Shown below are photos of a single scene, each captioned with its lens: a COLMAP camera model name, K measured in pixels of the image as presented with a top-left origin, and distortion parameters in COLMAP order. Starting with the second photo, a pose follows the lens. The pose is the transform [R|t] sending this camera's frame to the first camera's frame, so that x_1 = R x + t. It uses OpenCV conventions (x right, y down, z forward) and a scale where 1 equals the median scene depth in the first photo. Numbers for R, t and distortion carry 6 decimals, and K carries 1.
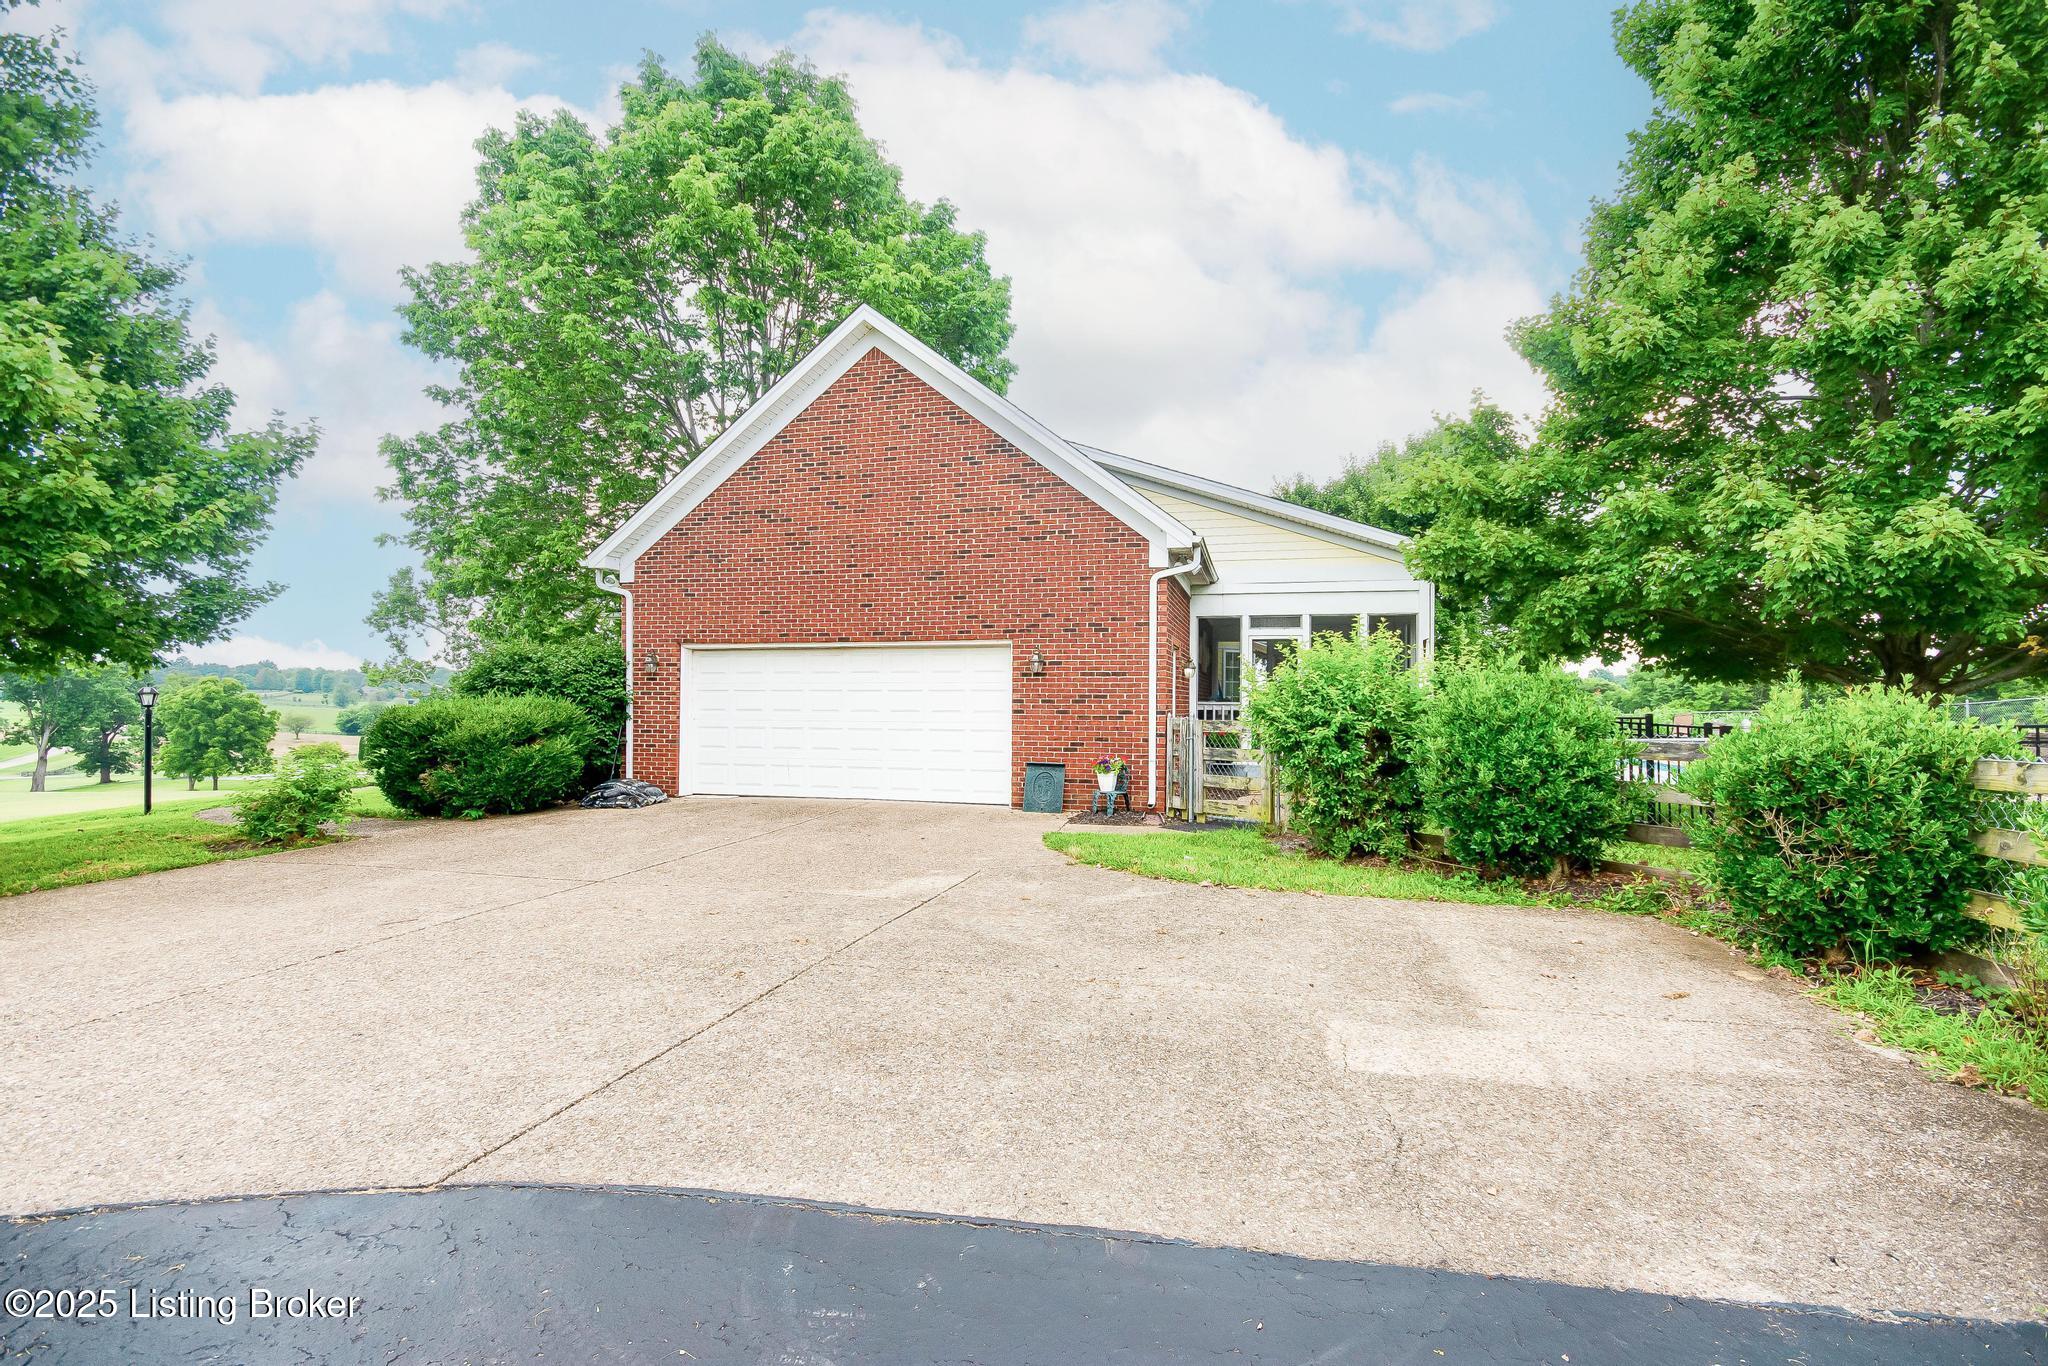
lens RADIAL K [[927.0, 0, 1026.9], [0, 927.0, 685.5], [0, 0, 1]] dist [0.004588, 0.000443]
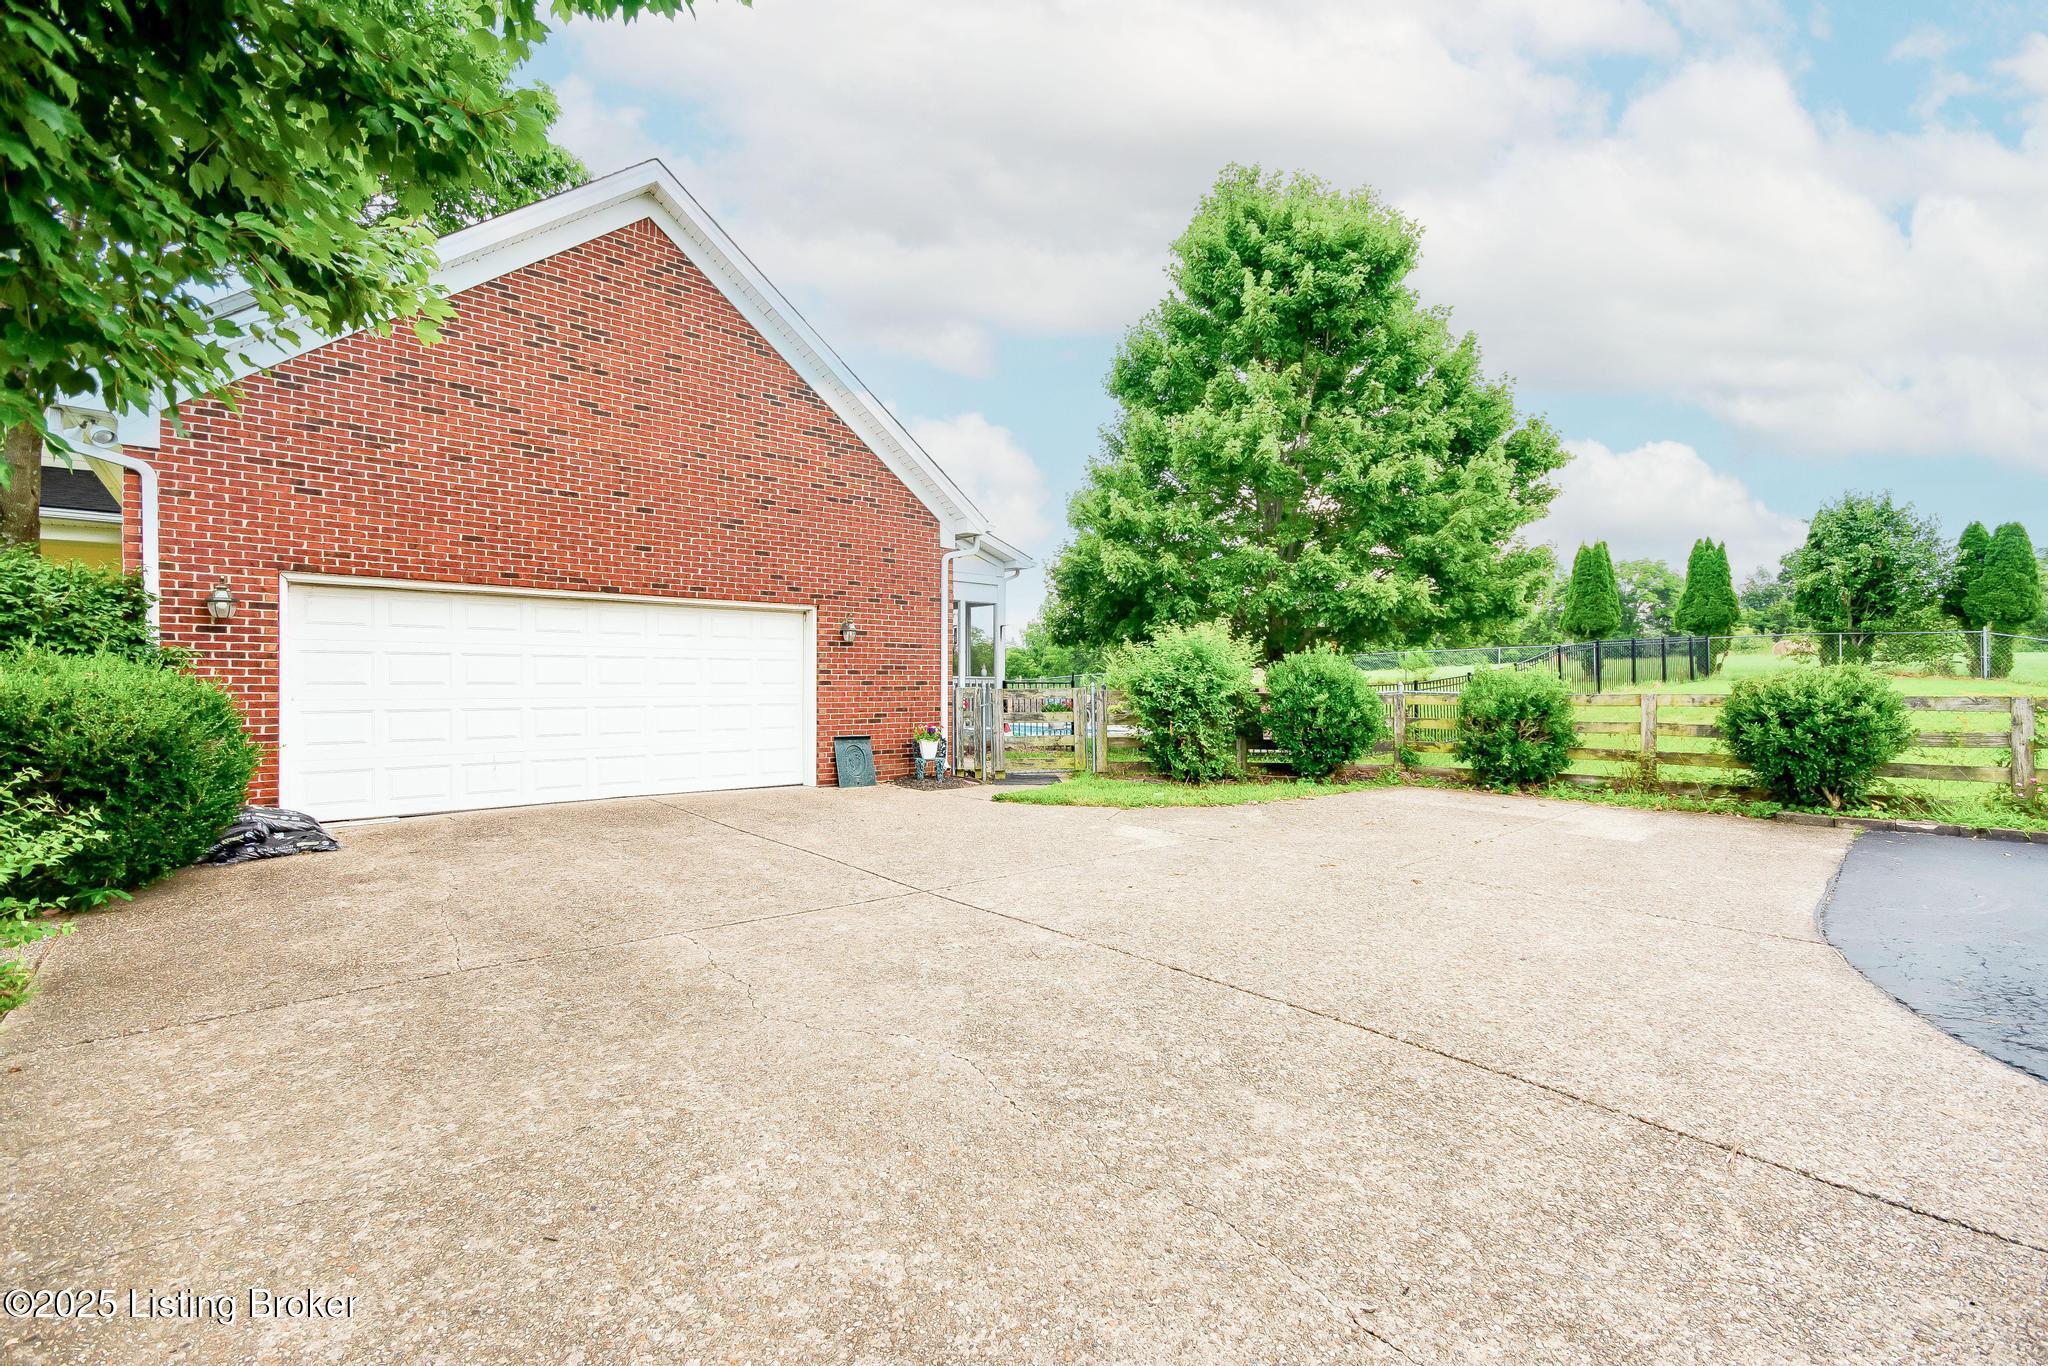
lens RADIAL K [[927.0, 0, 1027.3], [0, 927.0, 684.7], [0, 0, 1]] dist [0.004588, 0.000443]
pose [[0.553868, -0.003836, 0.832595, -0.668523], [-0.010290, 0.999881, 0.011452, 0.016801], [-0.832541, -0.014911, 0.553763, 0.307632]]
